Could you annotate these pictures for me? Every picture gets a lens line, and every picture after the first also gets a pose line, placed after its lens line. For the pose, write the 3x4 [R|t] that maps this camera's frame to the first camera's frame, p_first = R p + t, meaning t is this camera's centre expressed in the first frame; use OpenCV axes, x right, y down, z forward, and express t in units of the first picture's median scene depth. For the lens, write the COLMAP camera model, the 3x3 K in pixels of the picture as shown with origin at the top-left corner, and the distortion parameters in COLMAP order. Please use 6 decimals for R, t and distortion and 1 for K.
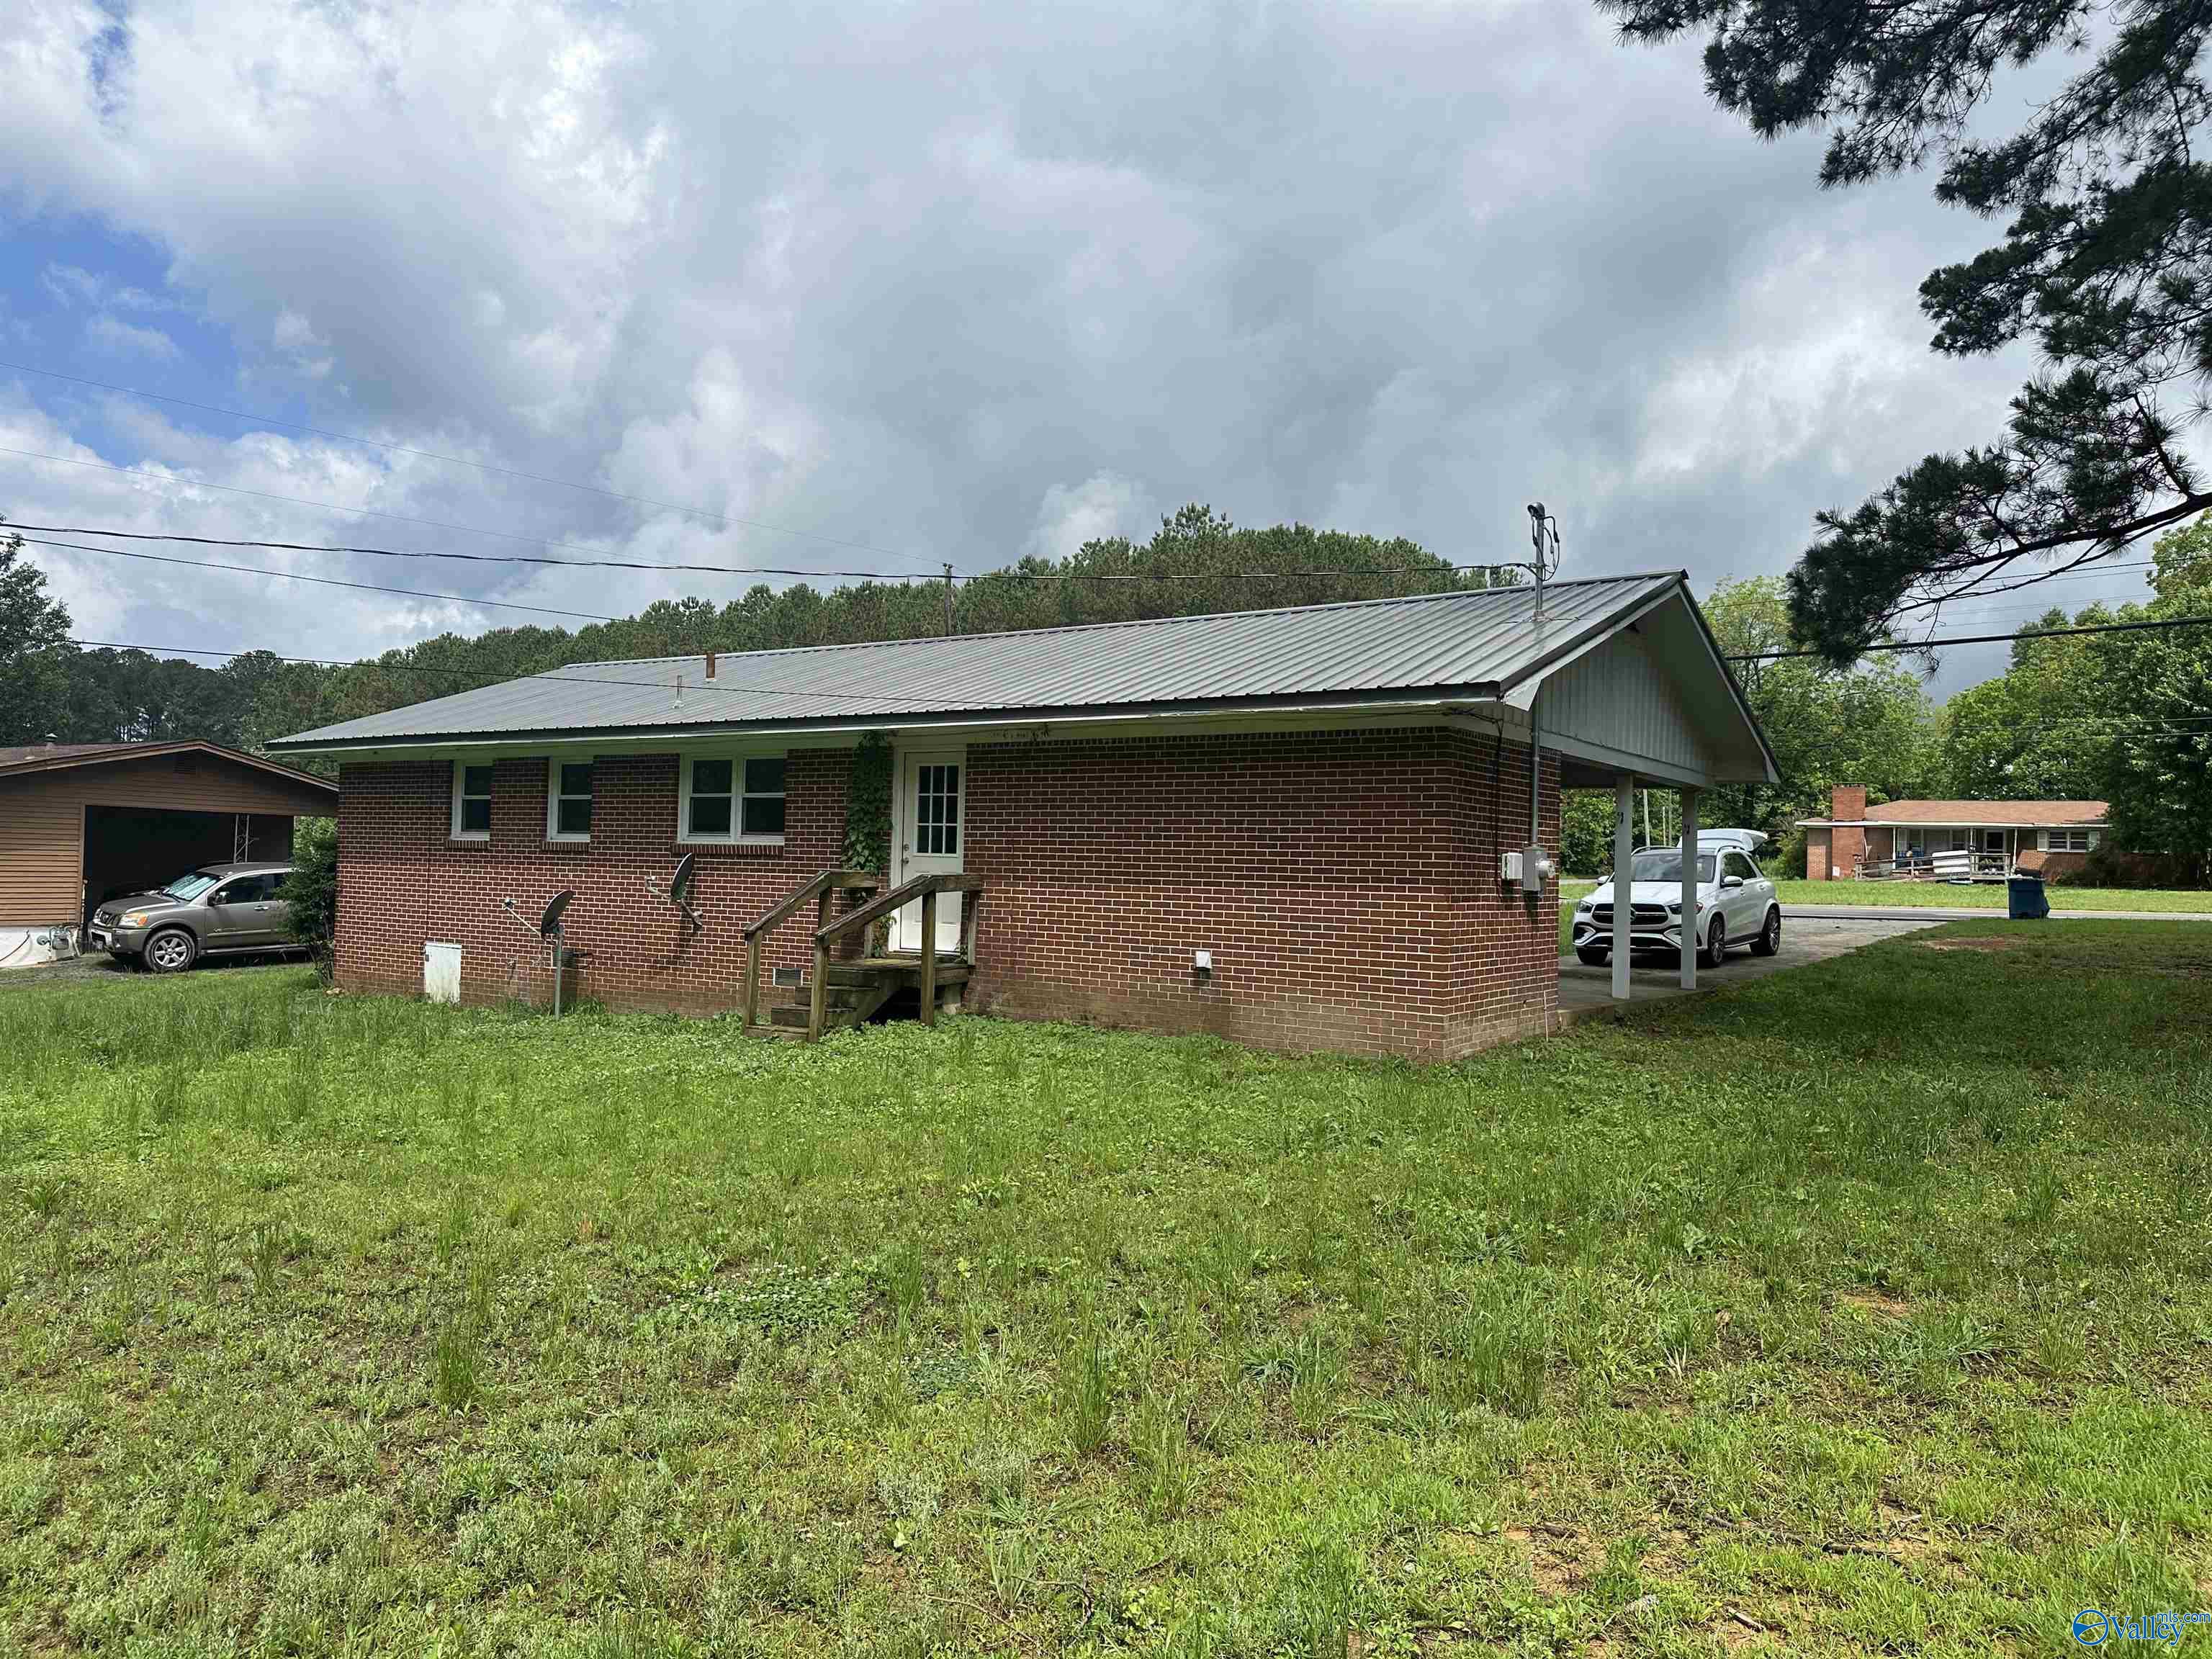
lens RADIAL K [[1541.5, 0, 1107.6], [0, 1541.5, 825.3], [0, 0, 1]] dist [0.061237, -0.032315]
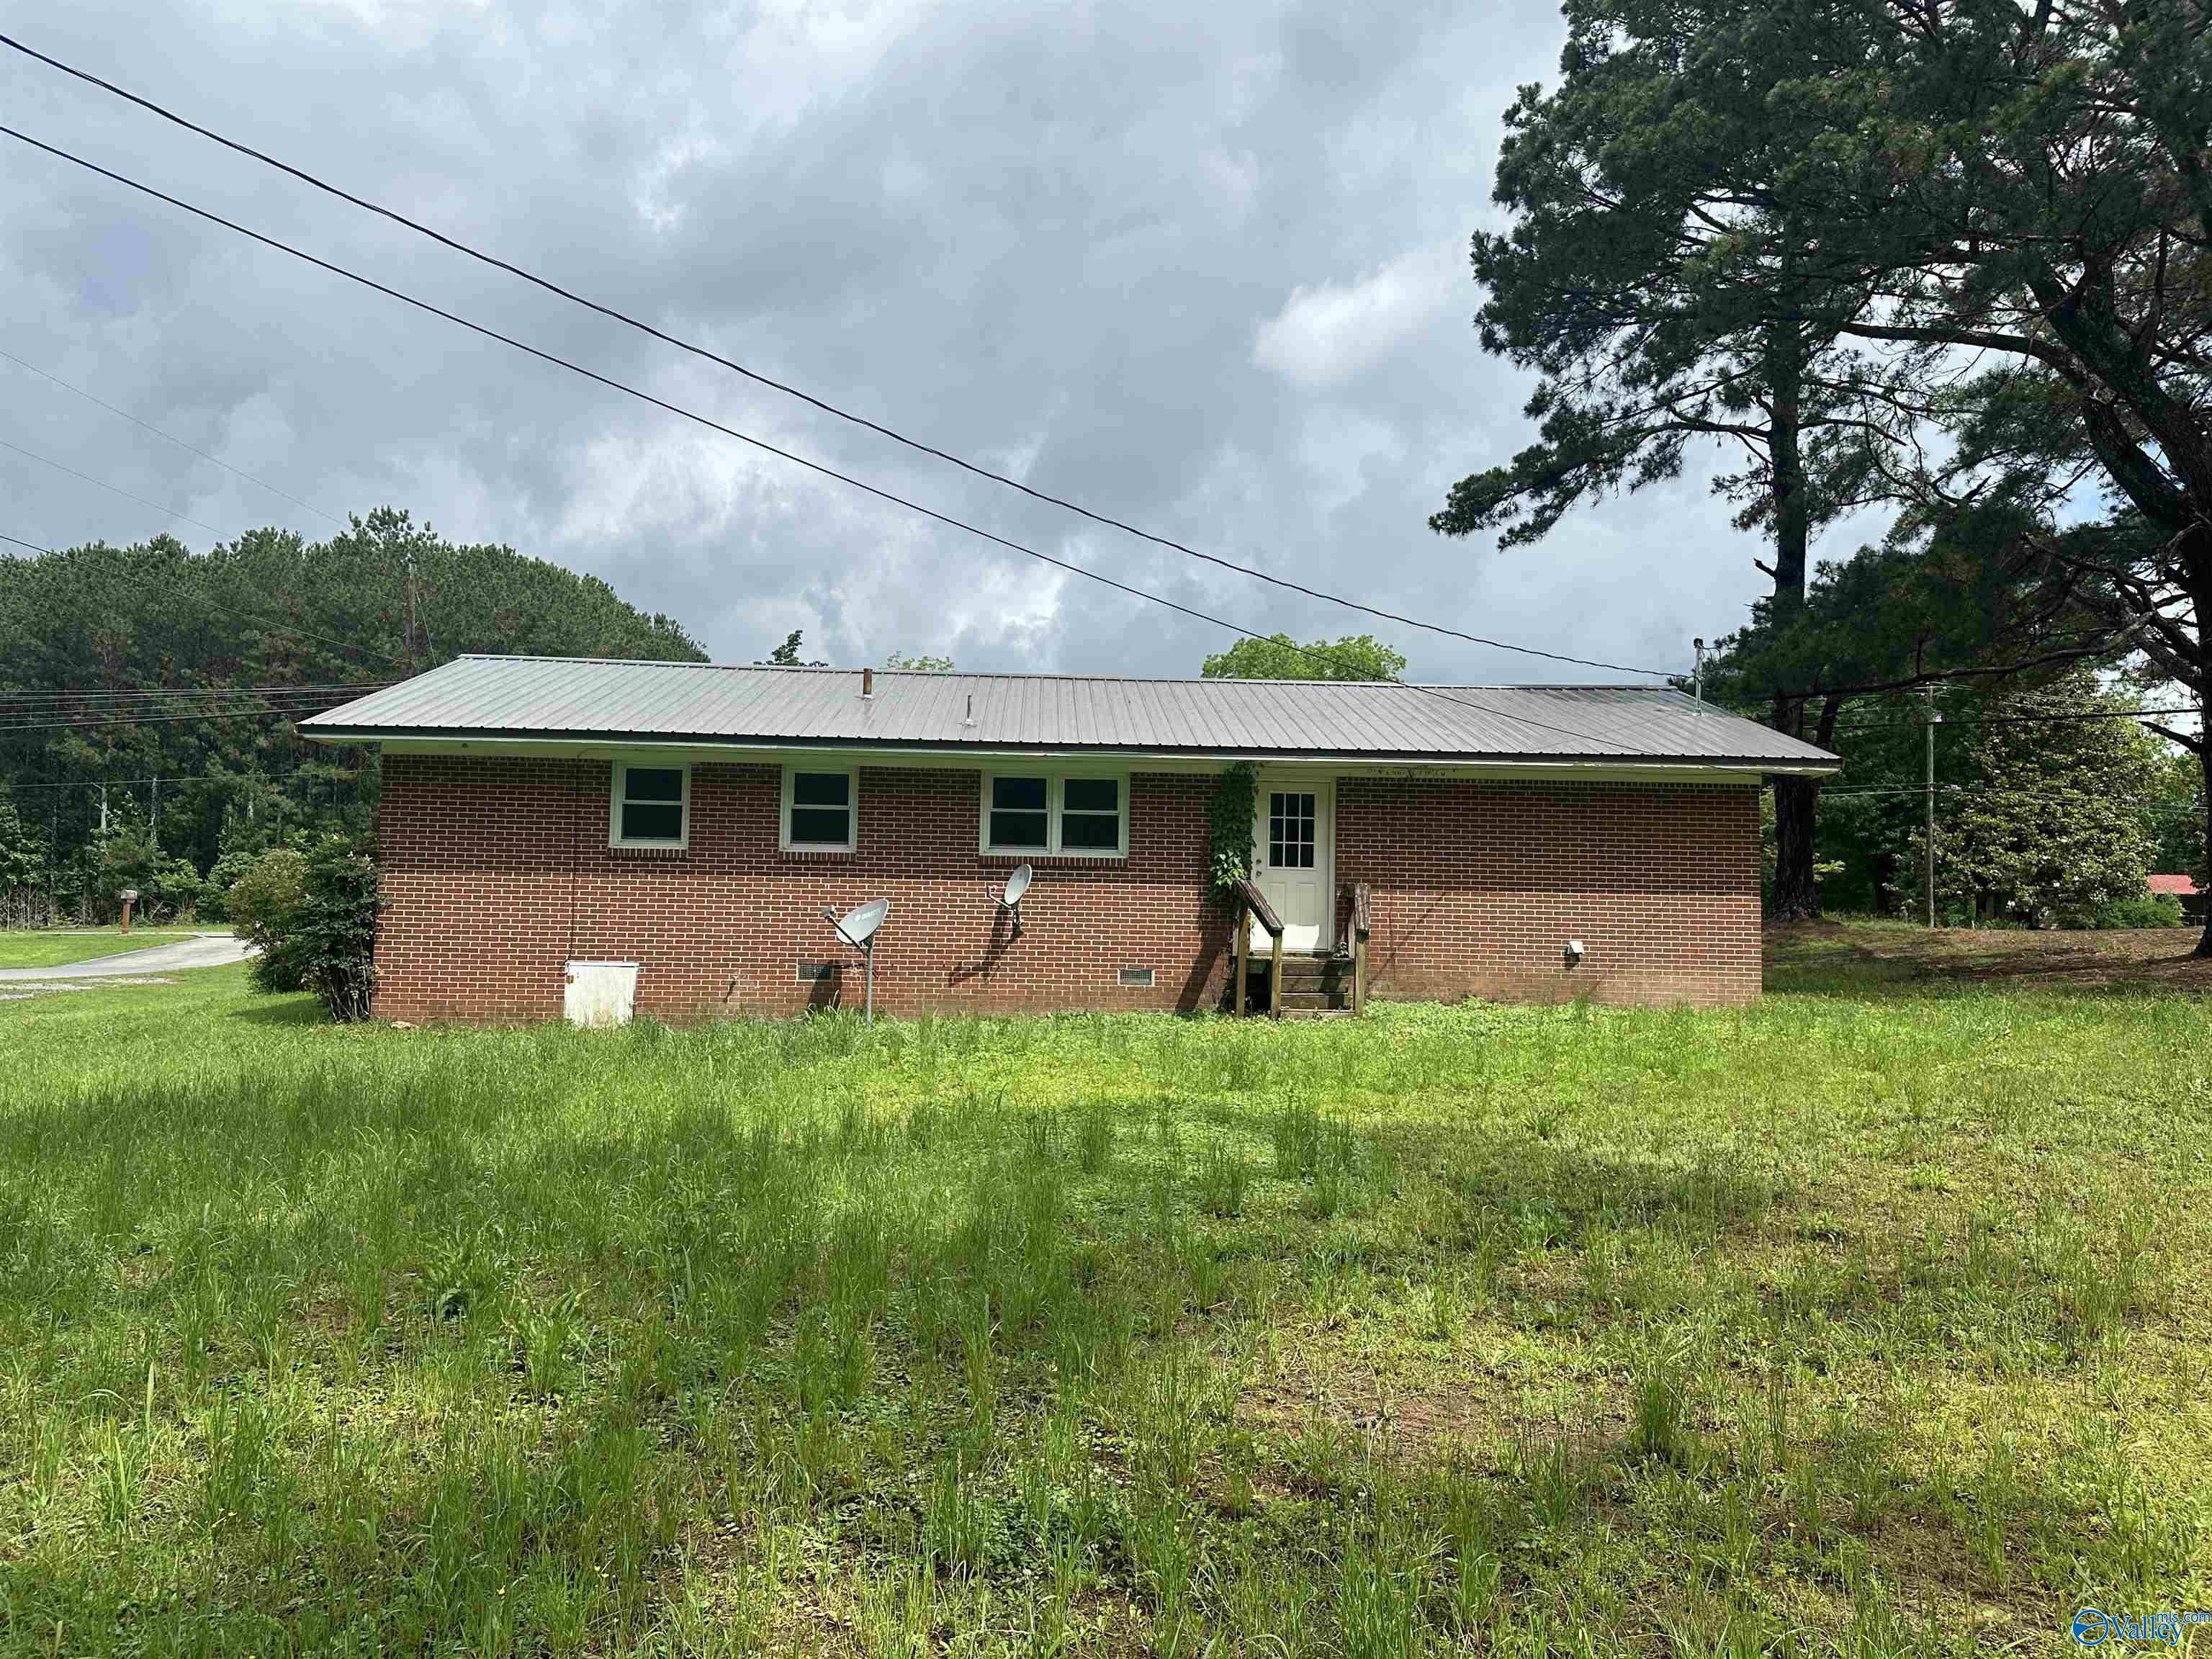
lens RADIAL K [[1541.5, 0, 1097.8], [0, 1541.5, 824.4], [0, 0, 1]] dist [0.061237, -0.032315]
pose [[0.805907, 0.034750, 0.591021, -1.006865], [-0.016270, 0.999199, -0.036564, 0.033454], [-0.591819, 0.019852, 0.805827, 0.138707]]
